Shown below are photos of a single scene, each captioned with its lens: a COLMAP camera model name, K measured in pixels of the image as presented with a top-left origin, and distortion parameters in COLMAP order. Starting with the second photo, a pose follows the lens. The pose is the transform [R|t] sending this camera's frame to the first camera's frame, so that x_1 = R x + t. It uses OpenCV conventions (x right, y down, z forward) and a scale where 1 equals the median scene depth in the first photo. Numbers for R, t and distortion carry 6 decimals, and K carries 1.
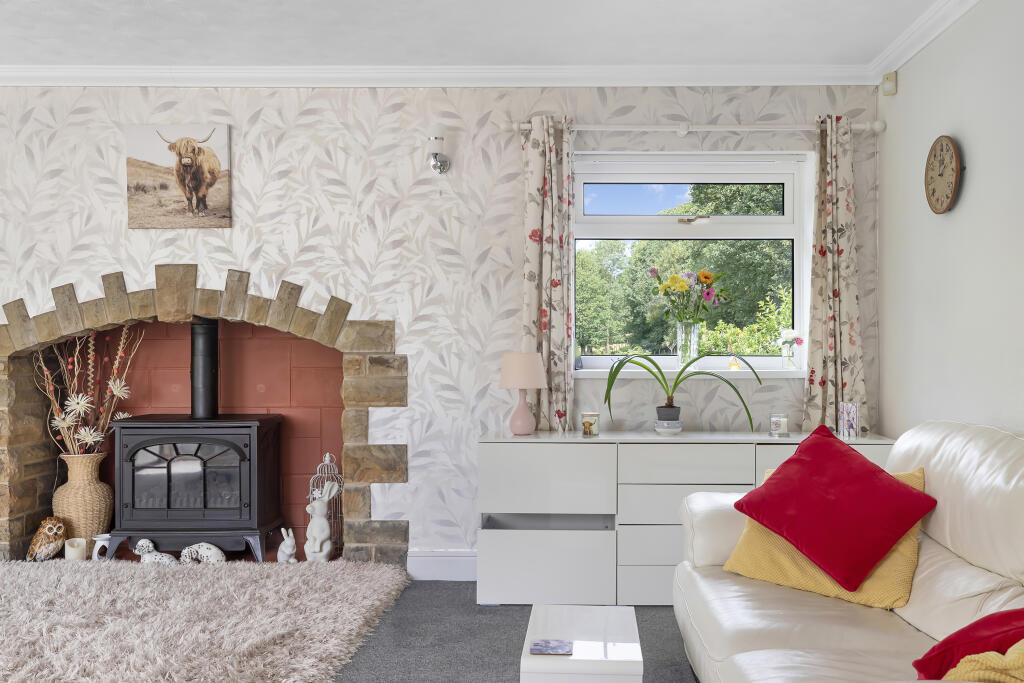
lens RADIAL K [[913.1, 0, 531.2], [0, 913.1, 349.8], [0, 0, 1]] dist [0.008685, 0.000967]
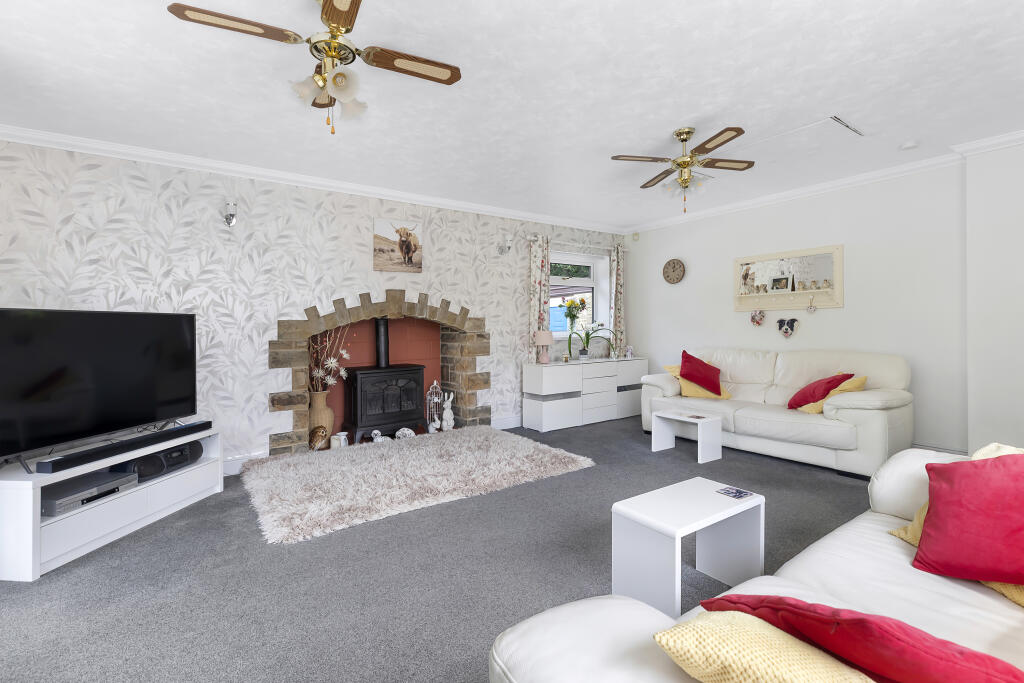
lens RADIAL K [[479.7, 0, 511.0], [0, 479.7, 327.9], [0, 0, 1]] dist [-0.000268, 0.000020]
pose [[0.798957, -0.014993, 0.601201, -0.814308], [0.018115, 0.999836, 0.000862, -0.005902], [-0.601115, 0.010202, 0.799098, 0.010301]]
